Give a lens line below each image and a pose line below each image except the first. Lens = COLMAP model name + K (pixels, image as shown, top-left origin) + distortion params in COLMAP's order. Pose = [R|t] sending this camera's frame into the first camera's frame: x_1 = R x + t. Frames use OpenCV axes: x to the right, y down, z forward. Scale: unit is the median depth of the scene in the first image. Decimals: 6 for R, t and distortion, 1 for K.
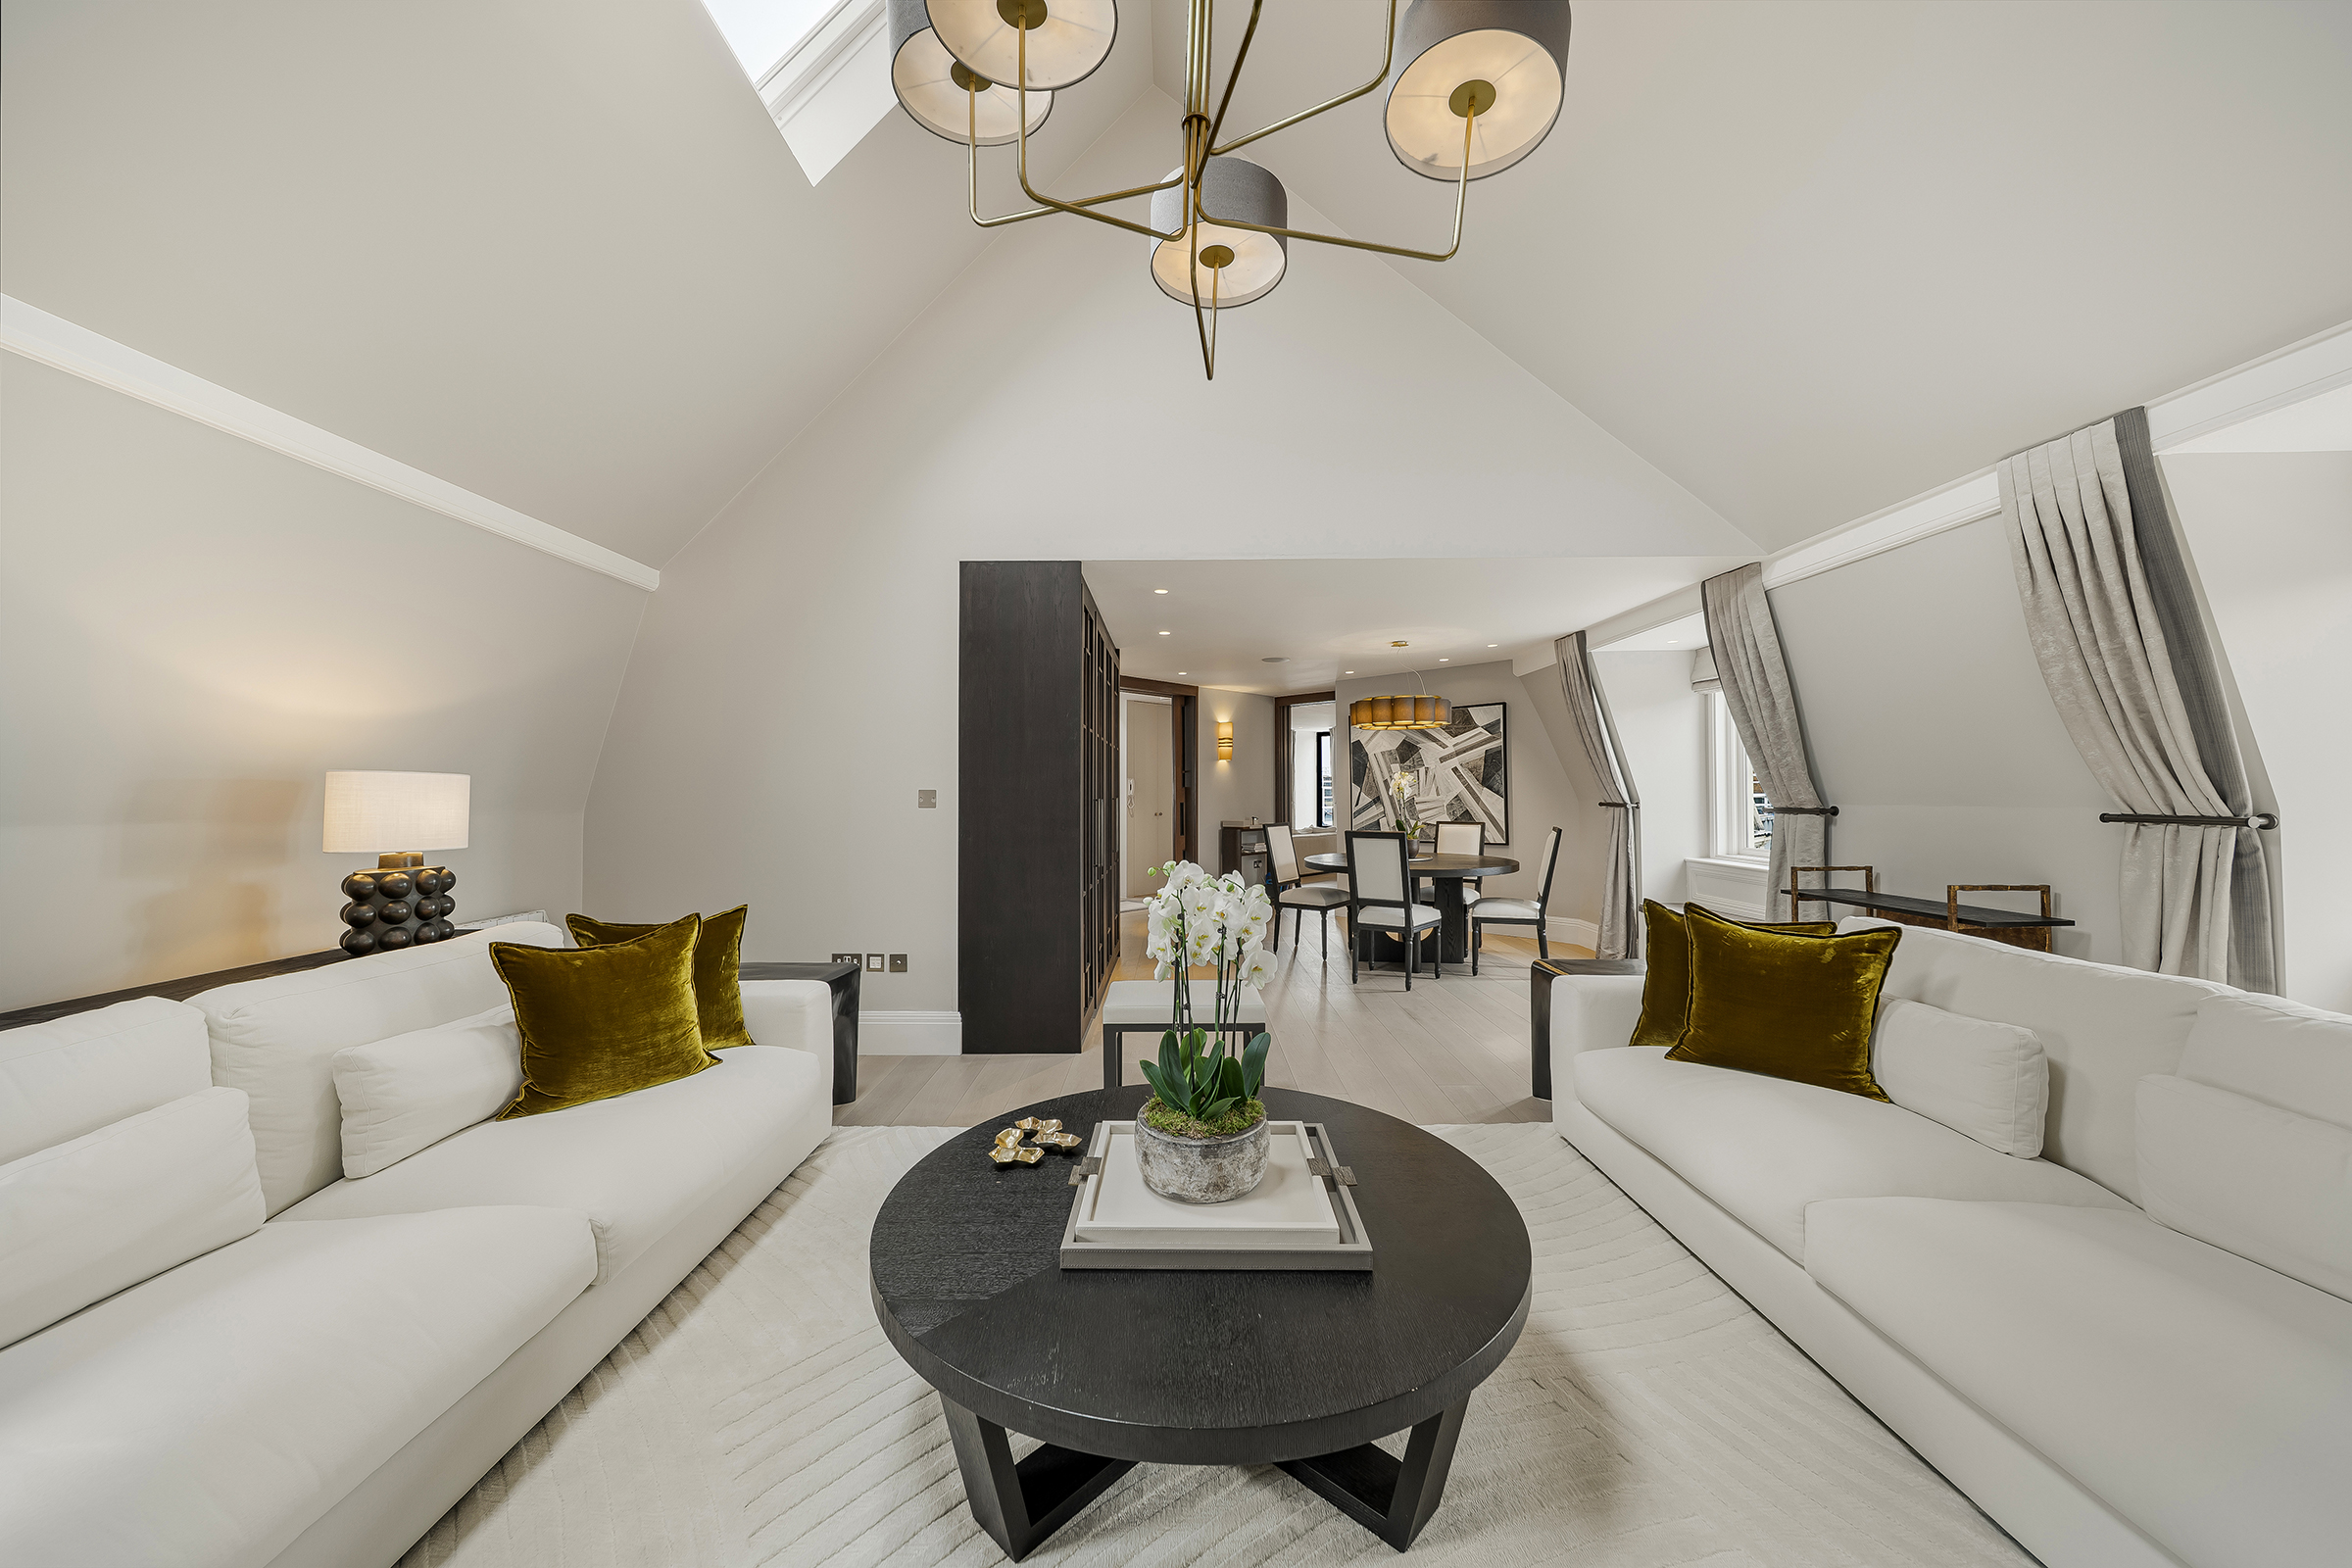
lens RADIAL K [[809.0, 0, 1159.2], [0, 809.0, 787.9], [0, 0, 1]] dist [-0.003215, -0.000327]
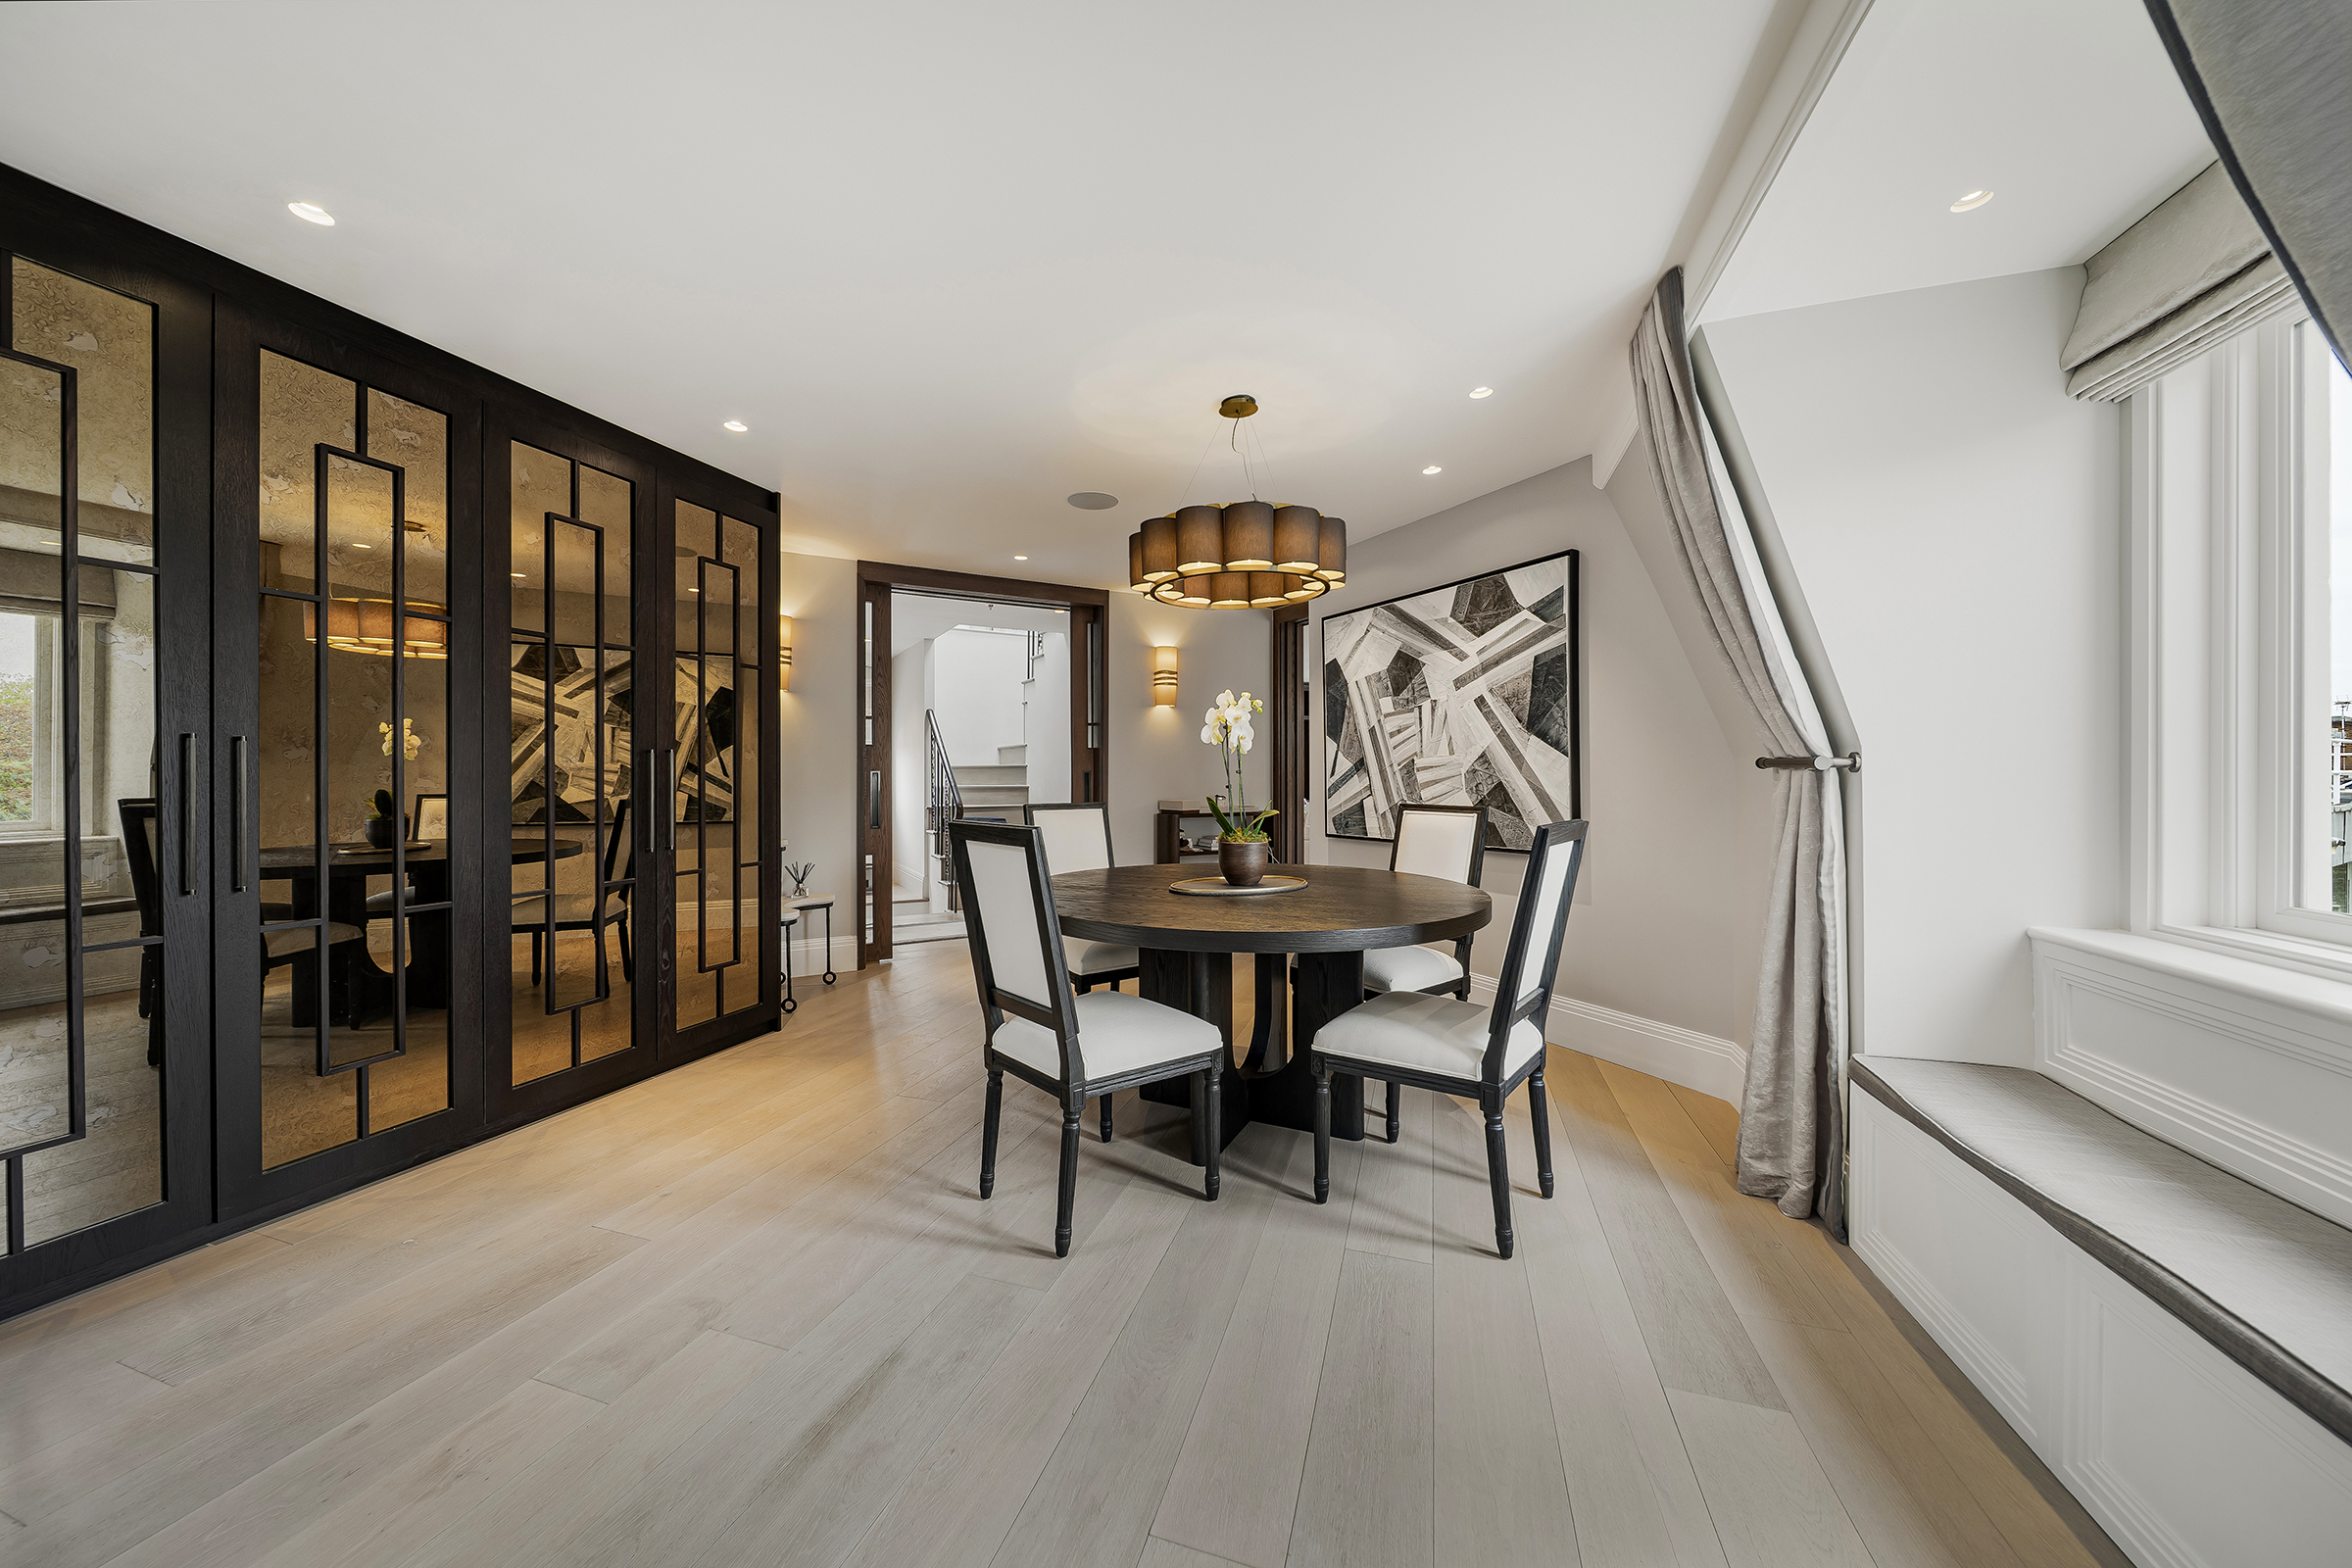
lens RADIAL K [[809.0, 0, 1171.1], [0, 809.0, 784.5], [0, 0, 1]] dist [-0.003215, -0.000327]
pose [[0.958563, 0.005194, -0.284834, 0.327451], [0.000057, 0.999830, 0.018423, 0.019550], [0.284881, -0.017676, 0.958400, 0.471045]]
